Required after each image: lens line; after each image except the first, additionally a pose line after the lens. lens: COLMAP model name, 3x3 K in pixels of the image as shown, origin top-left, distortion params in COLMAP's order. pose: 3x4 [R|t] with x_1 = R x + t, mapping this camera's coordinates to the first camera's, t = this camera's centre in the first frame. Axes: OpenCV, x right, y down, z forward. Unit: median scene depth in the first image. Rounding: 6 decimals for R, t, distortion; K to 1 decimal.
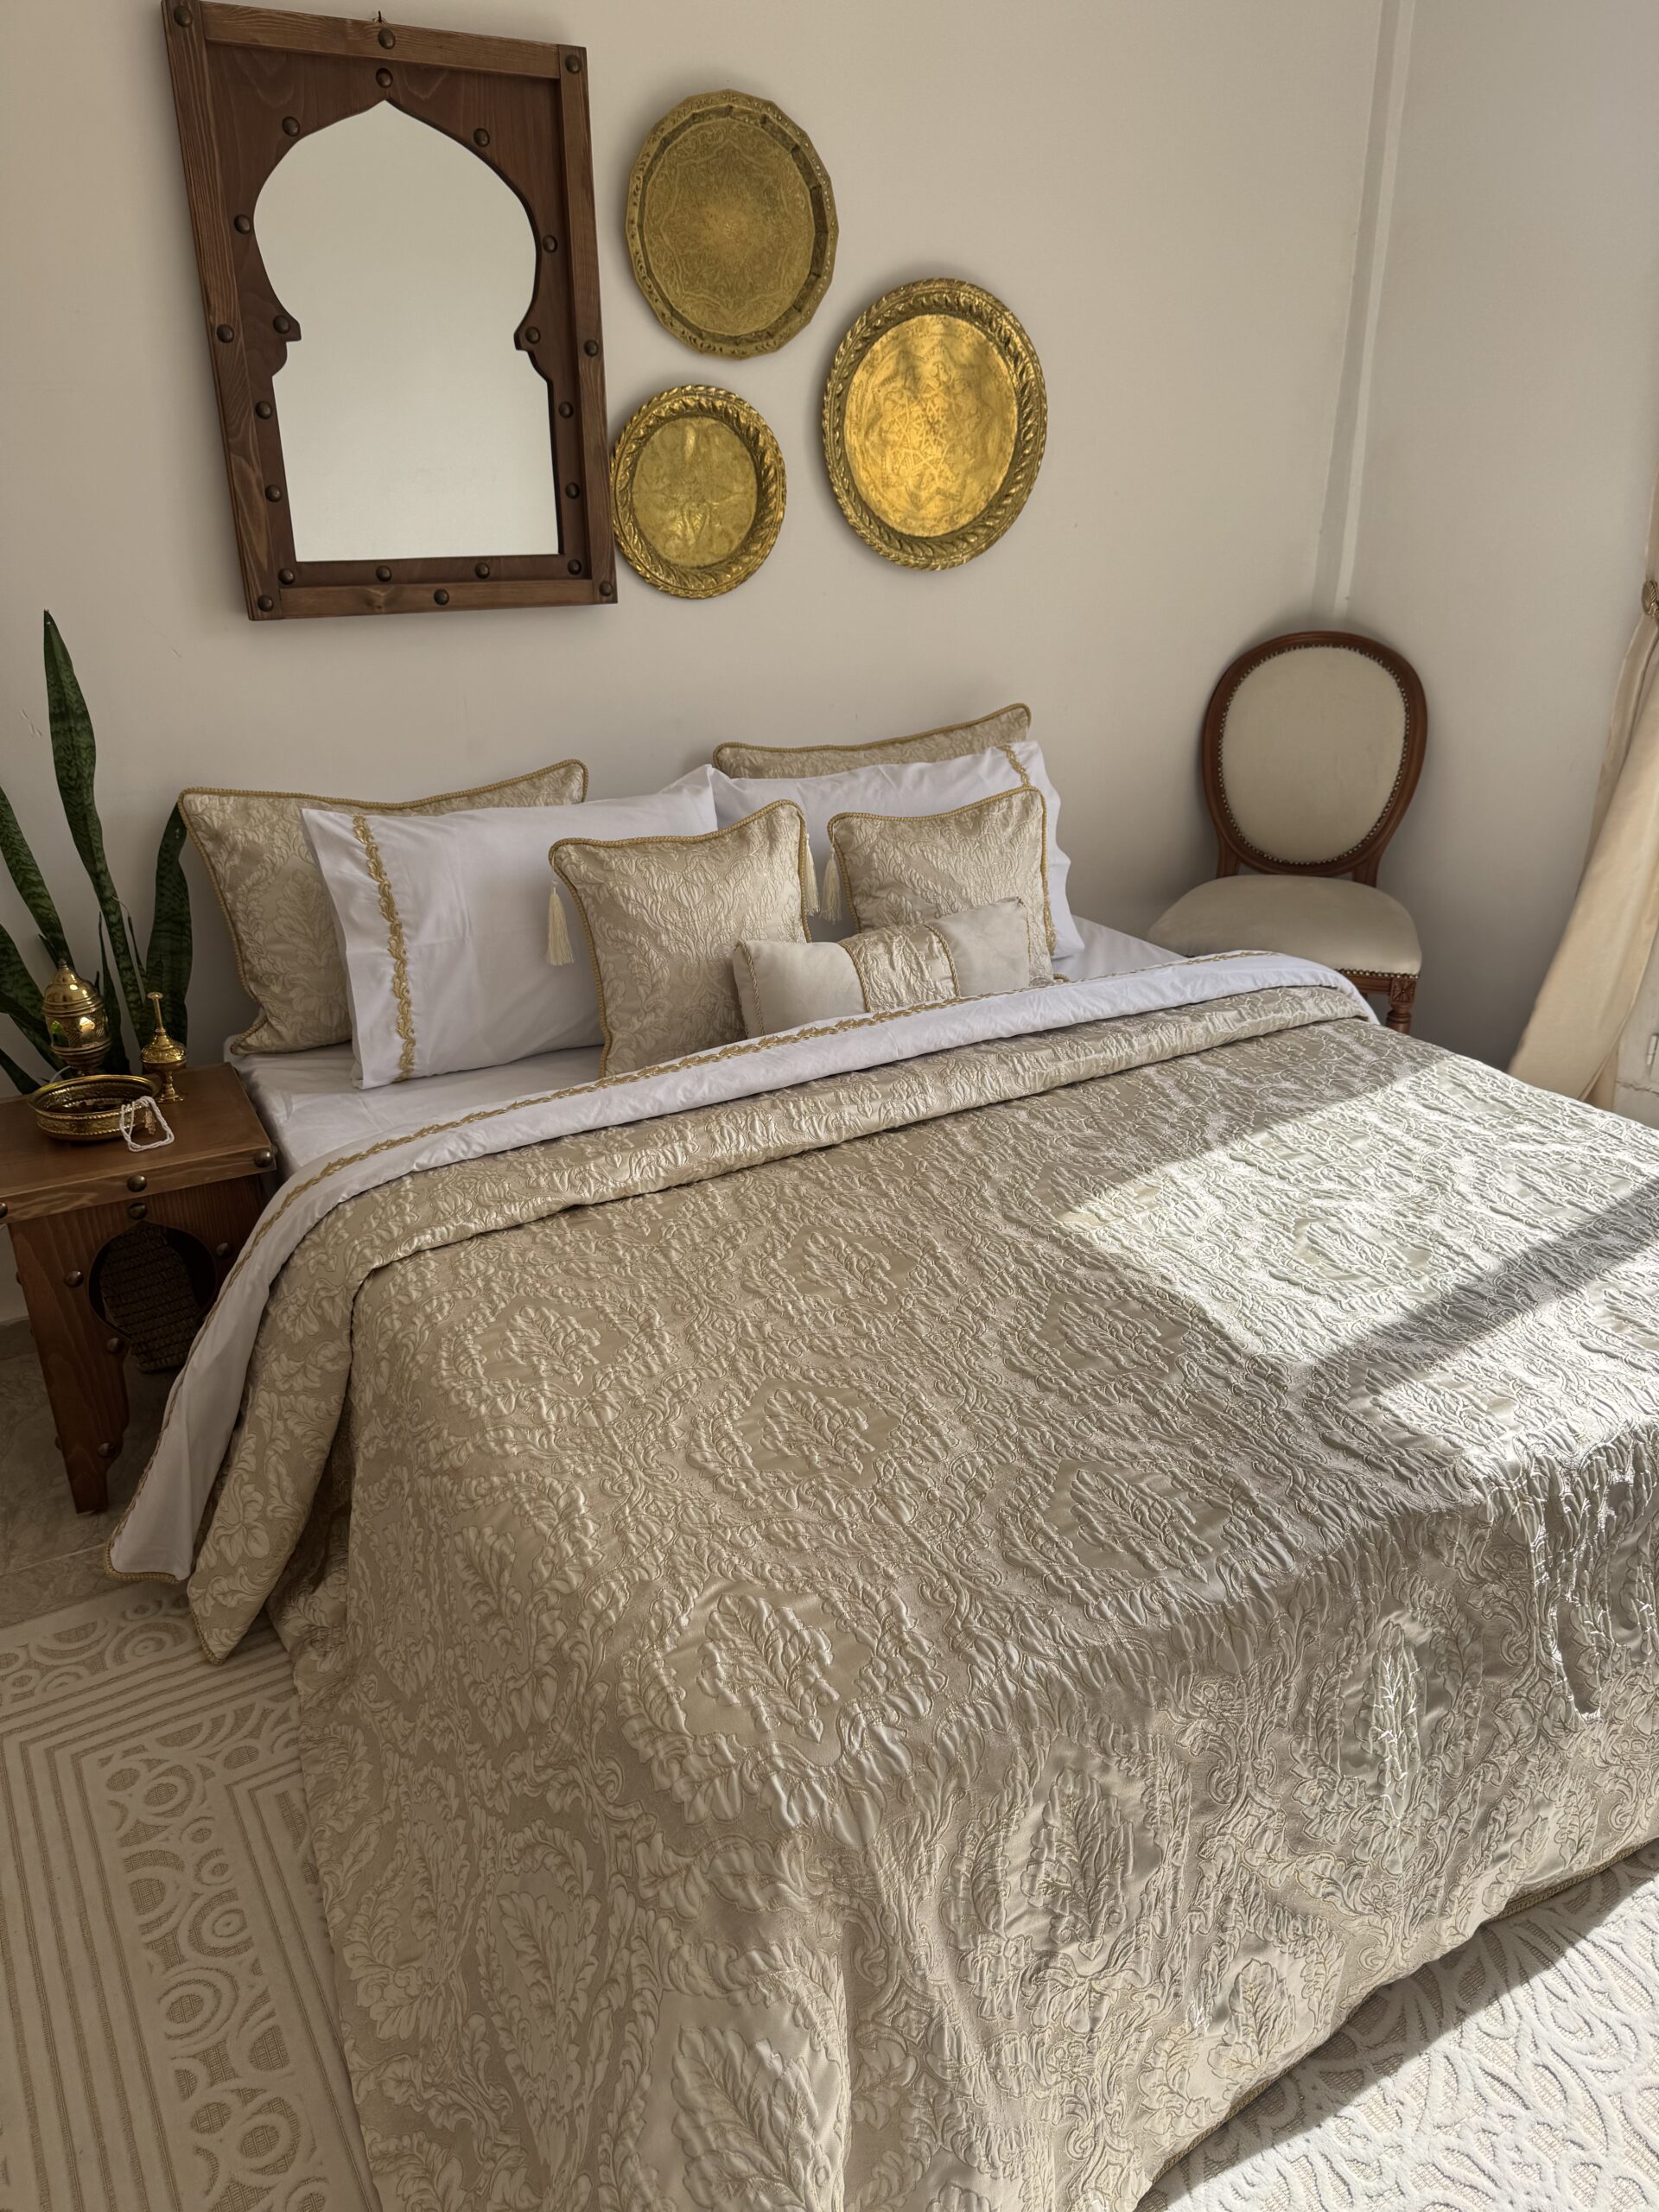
lens RADIAL K [[1562.3, 0, 835.6], [0, 1562.3, 1103.2], [0, 0, 1]] dist [0.030913, -0.048595]
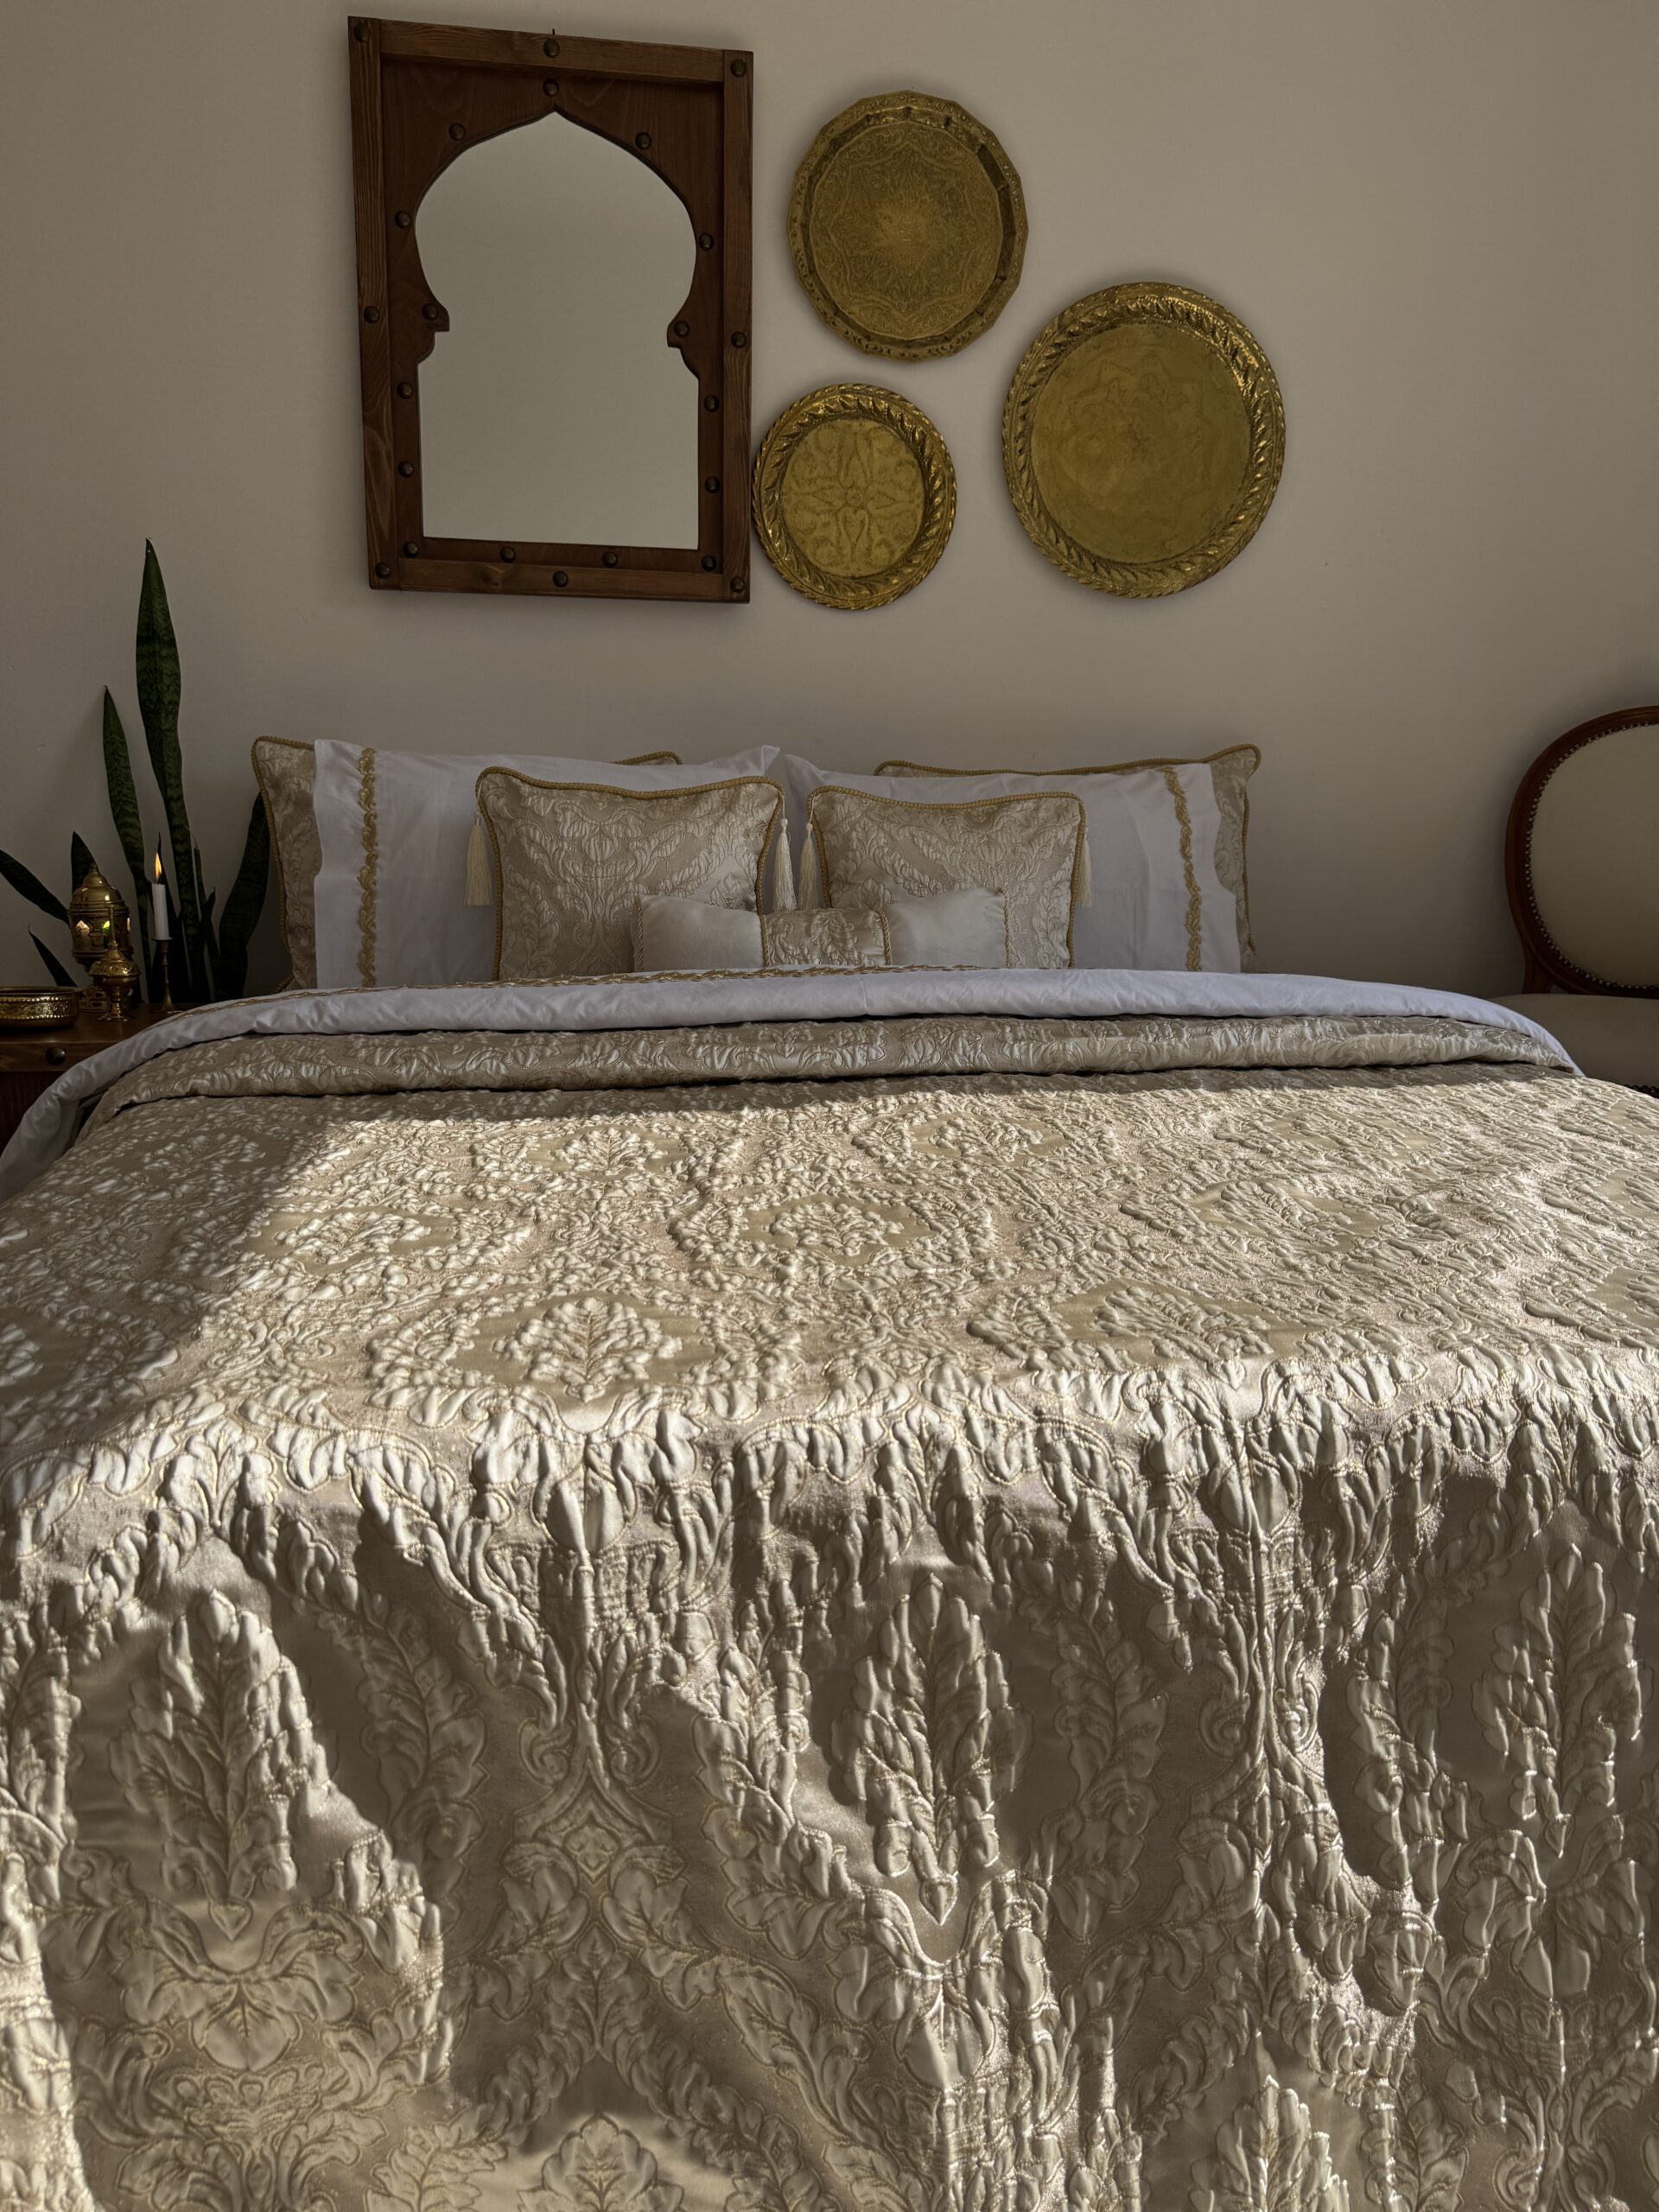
lens RADIAL K [[1577.7, 0, 829.5], [0, 1577.7, 1106.0], [0, 0, 1]] dist [0.002536, -0.002191]
pose [[0.932262, 0.085658, -0.351496, 0.311826], [-0.156848, 0.971207, -0.179322, 0.165331], [0.326015, 0.222307, 0.918855, 0.241087]]
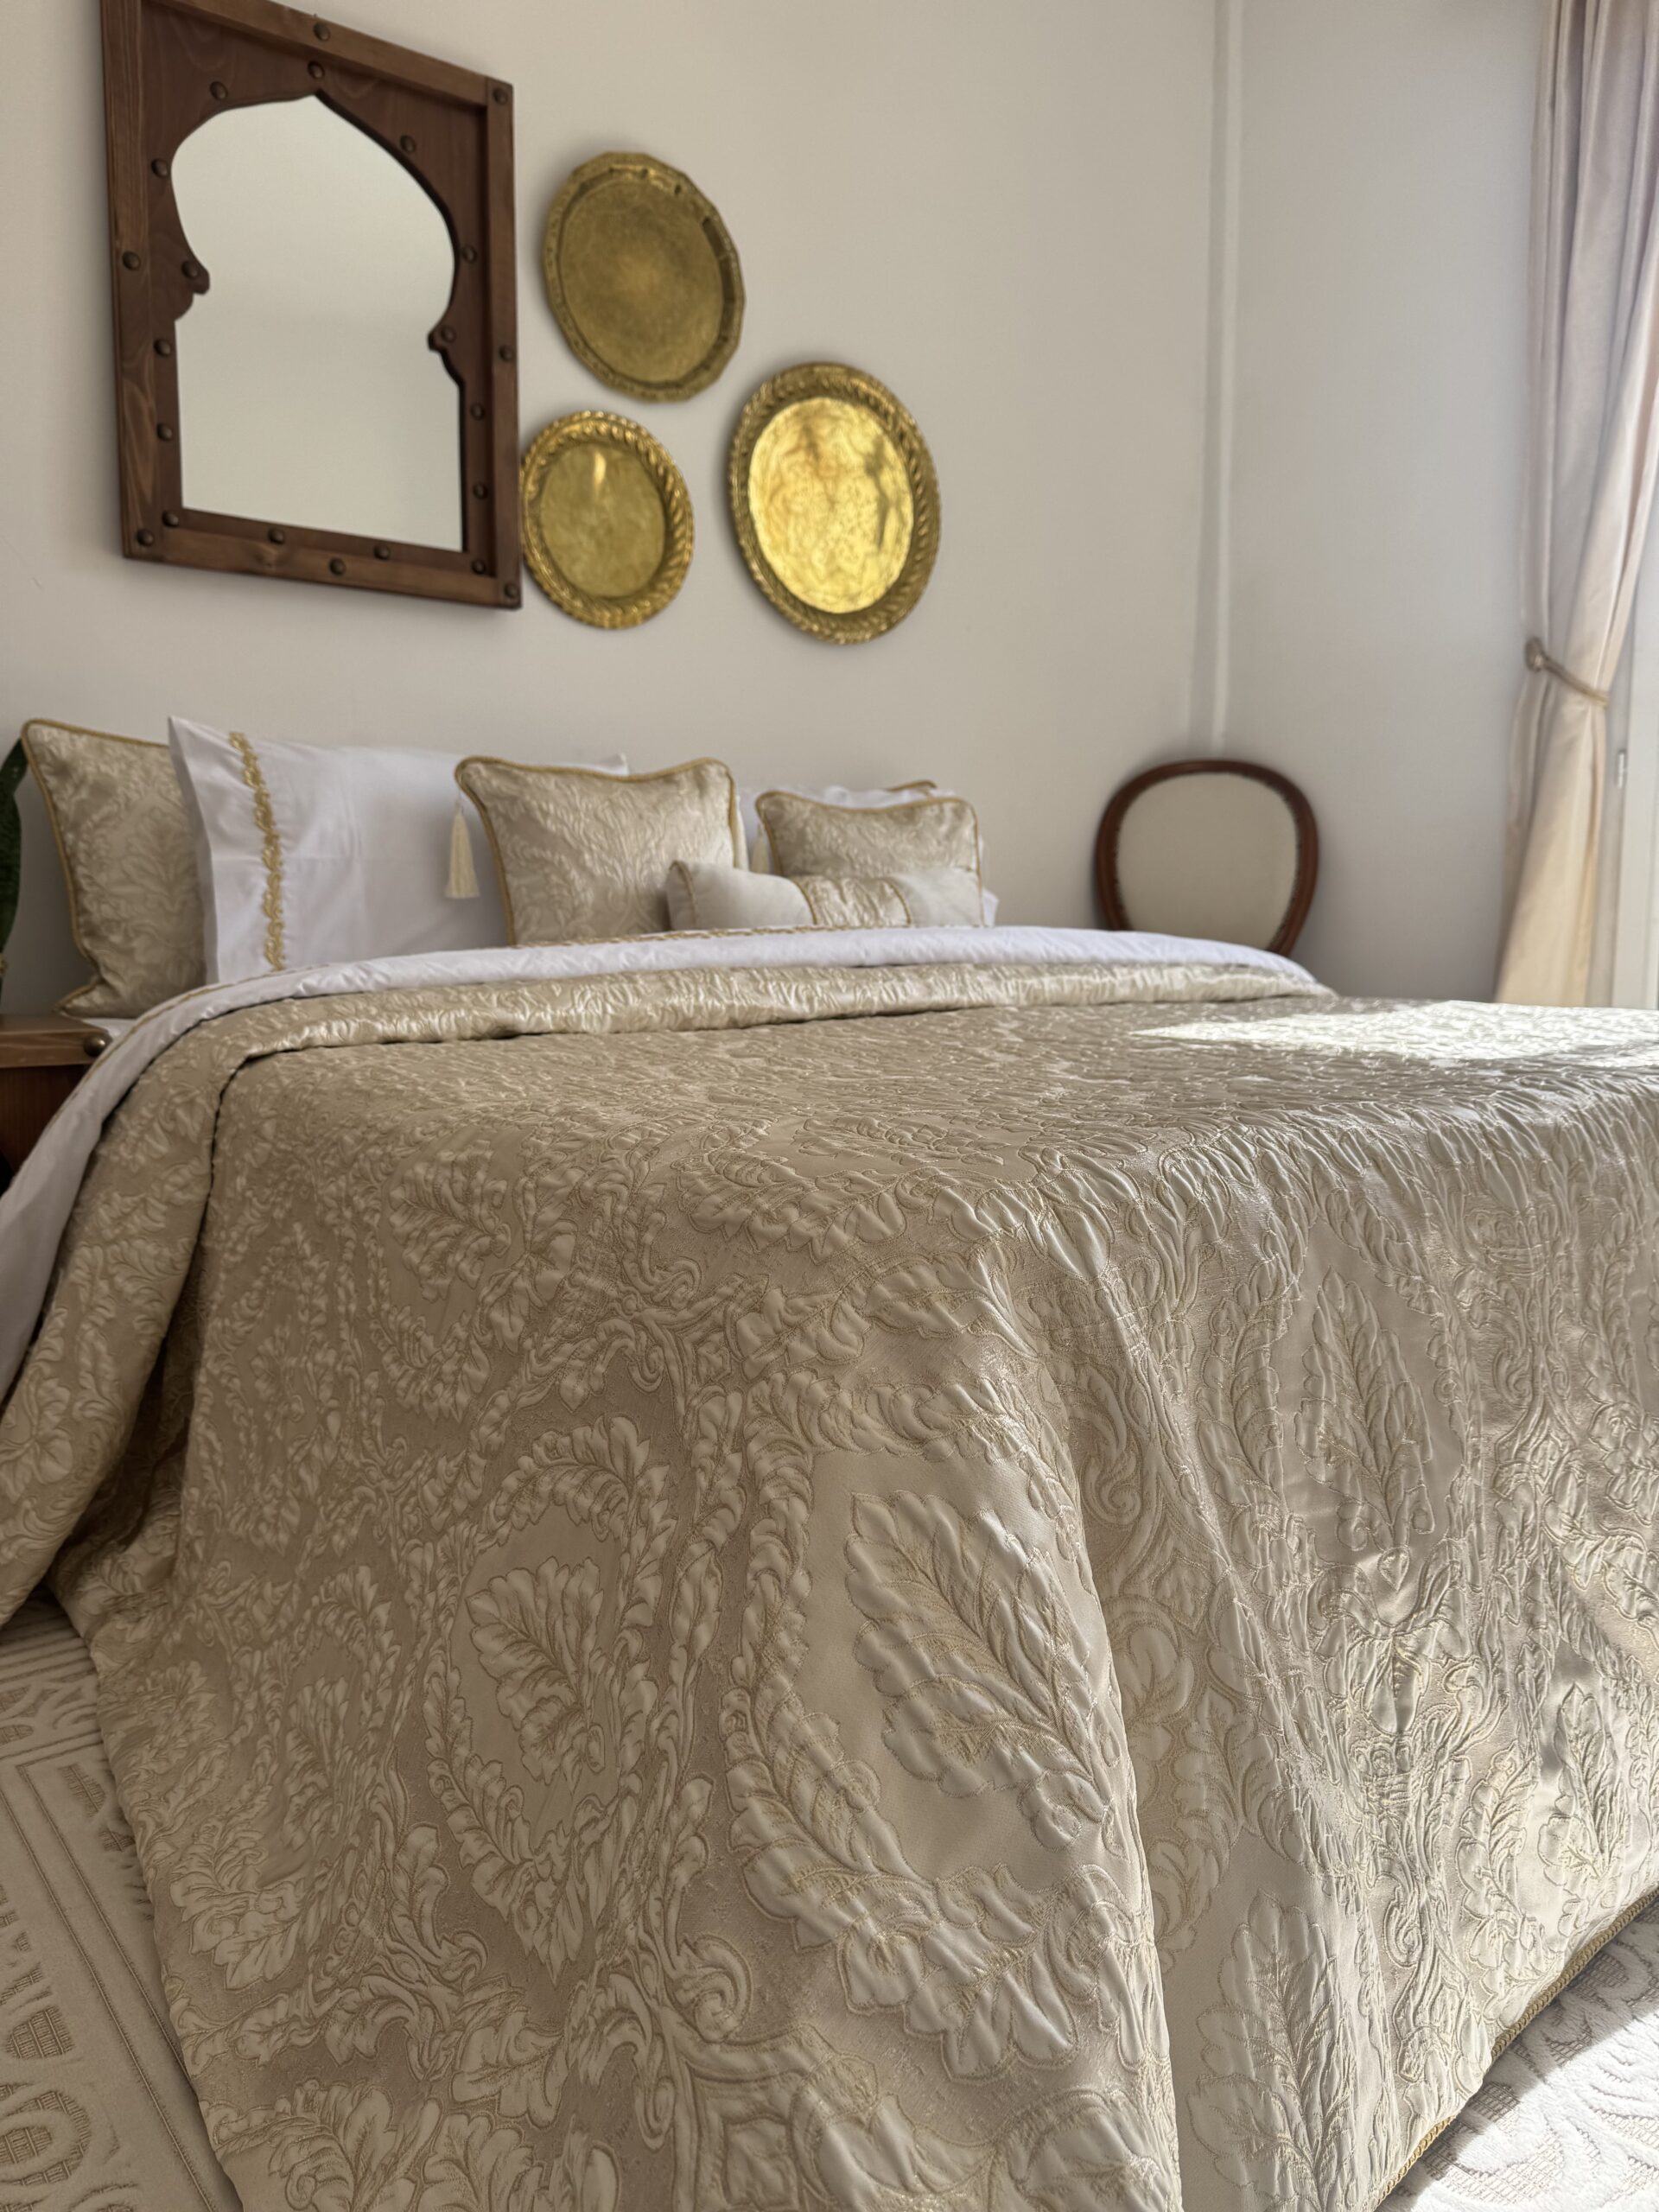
lens RADIAL K [[1576.6, 0, 829.5], [0, 1576.6, 1106.0], [0, 0, 1]] dist [0.005140, -0.018139]
pose [[0.992600, -0.006579, 0.121249, -0.084400], [0.041261, 0.957390, -0.285836, 0.291635], [-0.114202, 0.288723, 0.950577, 0.184774]]
